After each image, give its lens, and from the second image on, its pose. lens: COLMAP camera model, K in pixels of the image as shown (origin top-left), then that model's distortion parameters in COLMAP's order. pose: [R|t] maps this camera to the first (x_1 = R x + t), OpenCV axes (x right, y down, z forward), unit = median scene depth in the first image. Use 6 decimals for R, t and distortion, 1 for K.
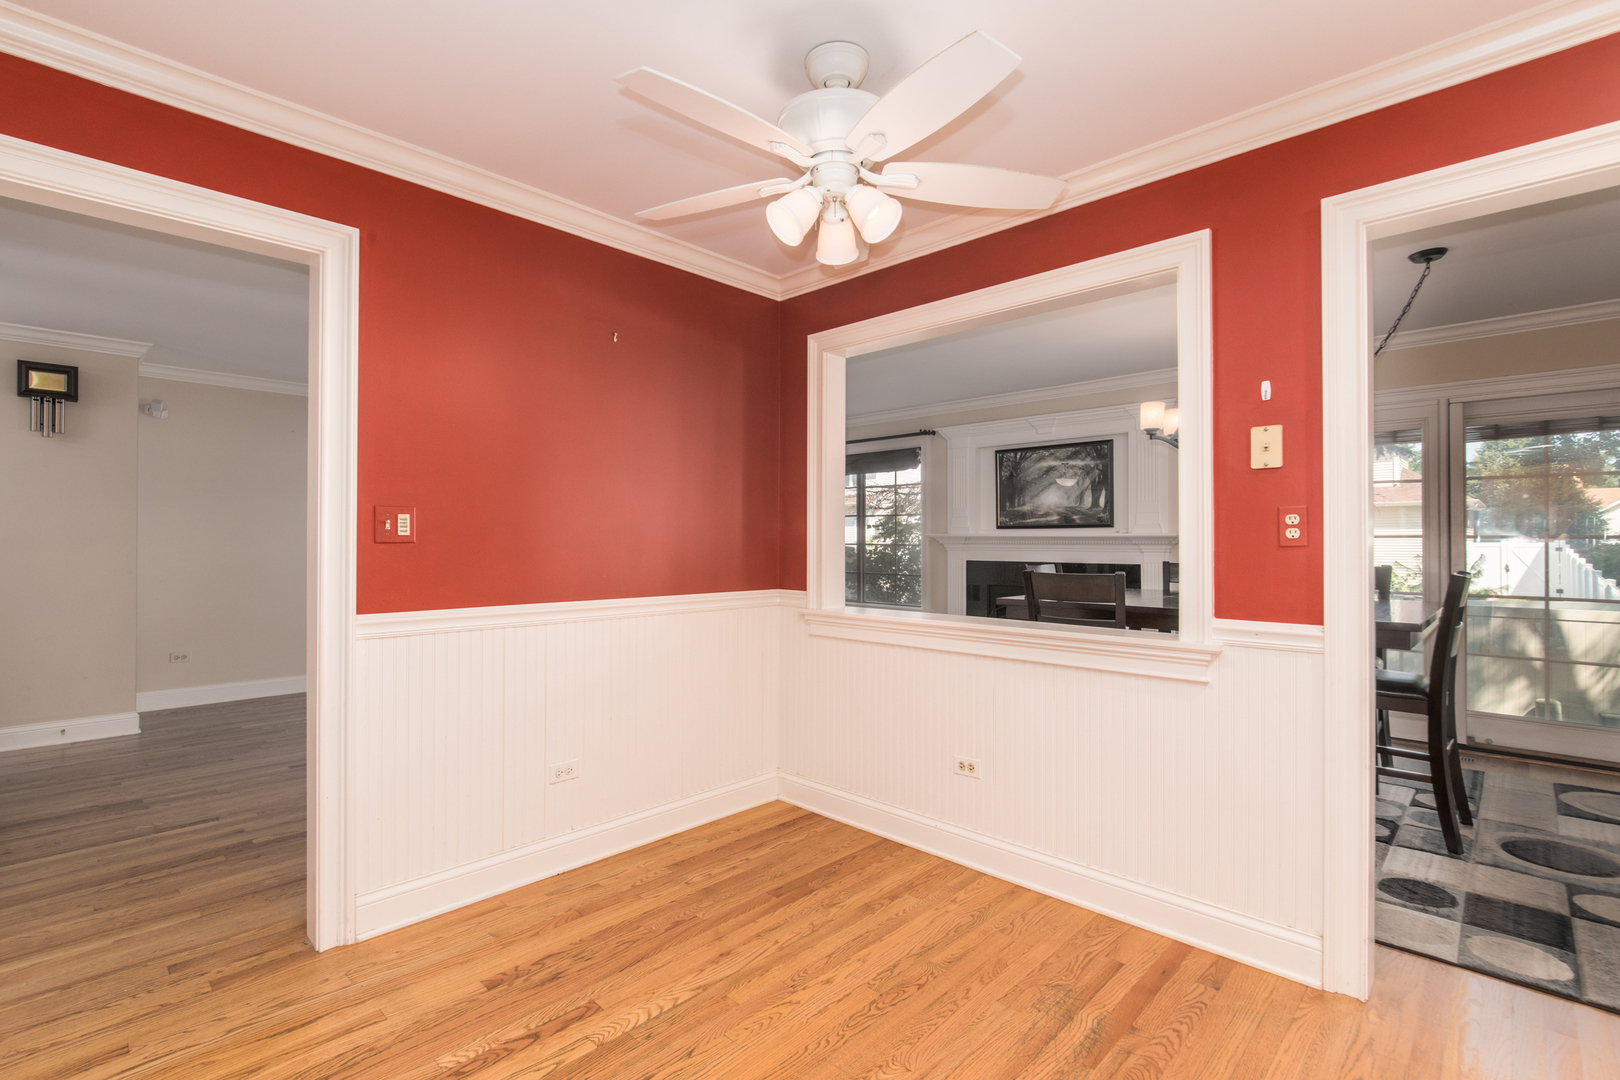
lens RADIAL K [[777.7, 0, 765.7], [0, 777.7, 542.3], [0, 0, 1]] dist [-0.001331, 0.000192]
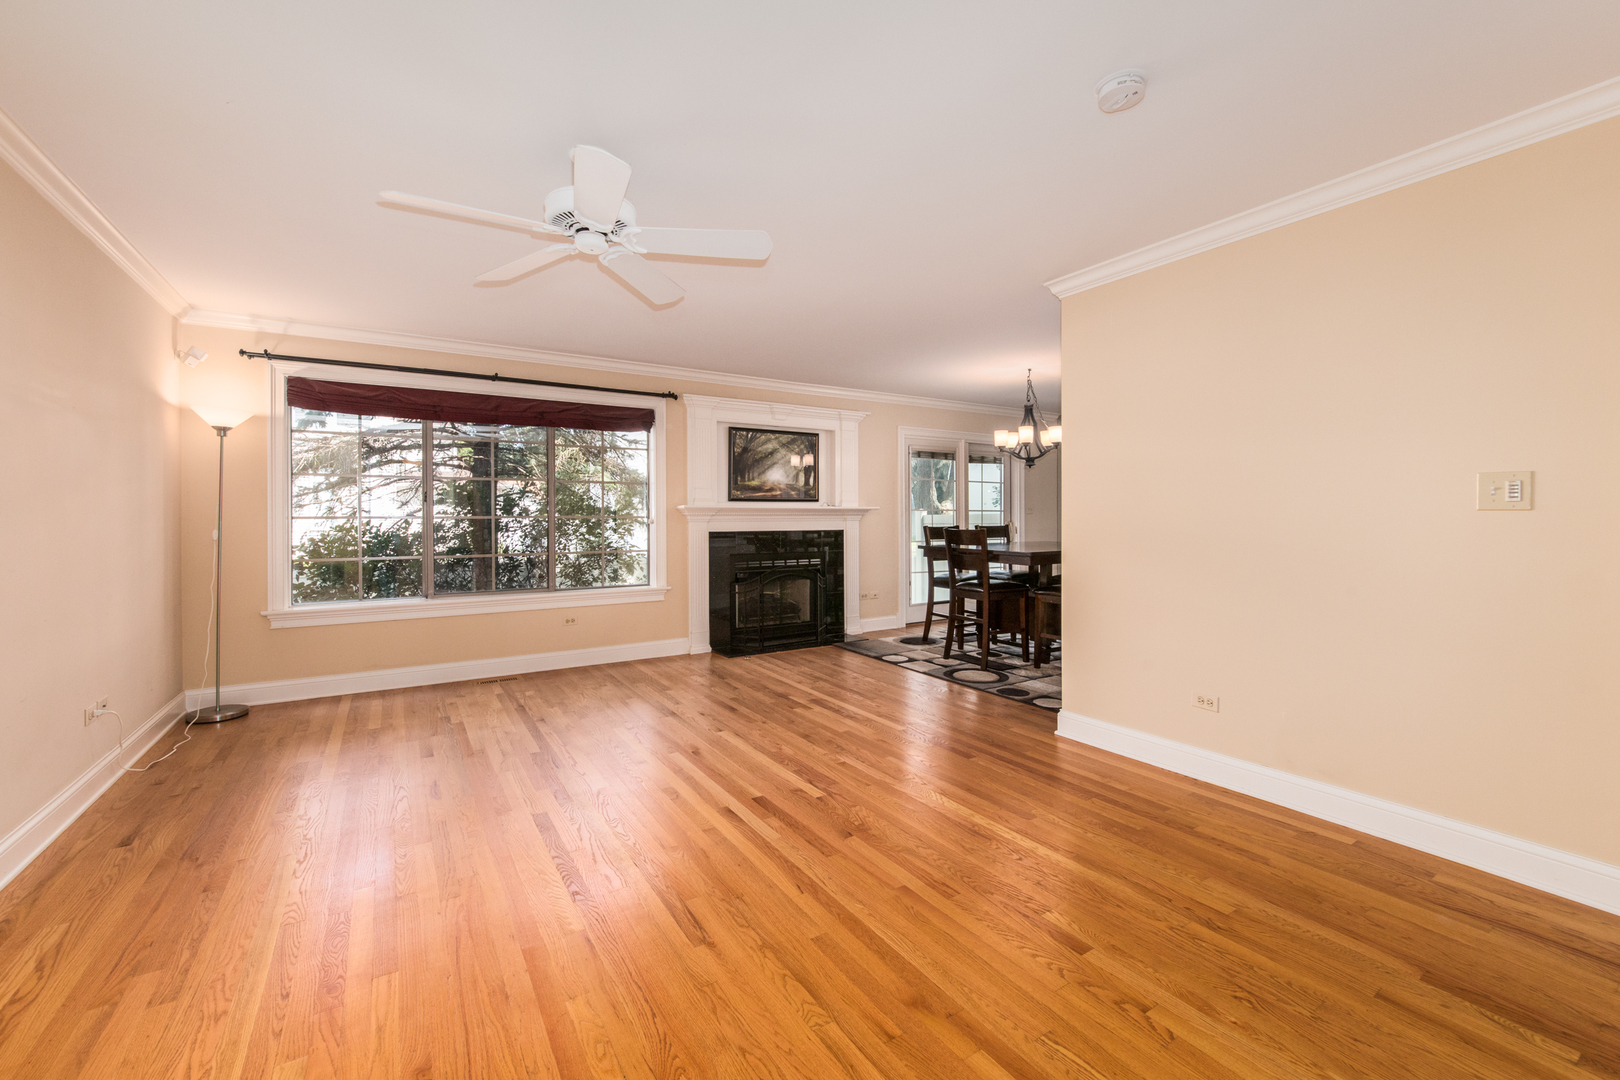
lens RADIAL K [[666.8, 0, 840.9], [0, 666.8, 522.8], [0, 0, 1]] dist [-0.002175, -0.000222]
pose [[0.173234, -0.016277, 0.984746, -0.593849], [-0.001254, 0.999859, 0.016747, -0.002865], [-0.984880, -0.004136, 0.173189, 0.715605]]
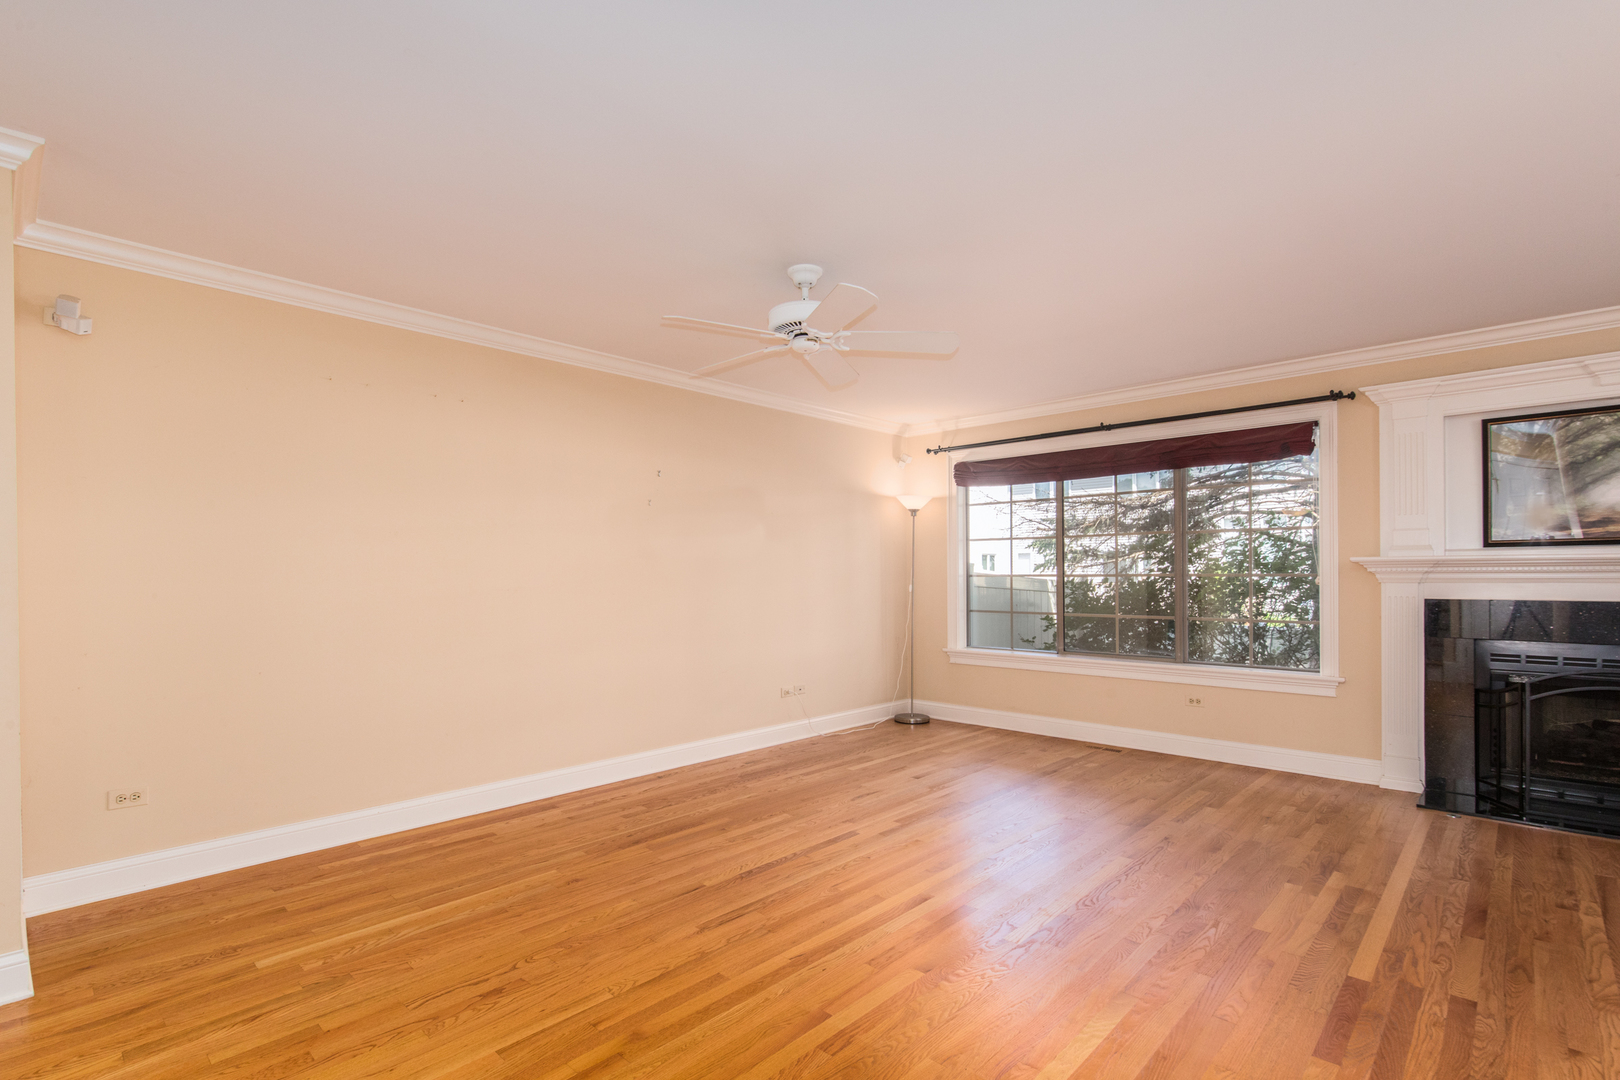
lens RADIAL K [[777.7, 0, 774.8], [0, 777.7, 570.6], [0, 0, 1]] dist [-0.001331, 0.000192]
pose [[0.999575, -0.009771, 0.027481, -0.292698], [0.009797, 0.999952, -0.000808, -0.003427], [-0.027471, 0.001077, 0.999622, 0.412929]]
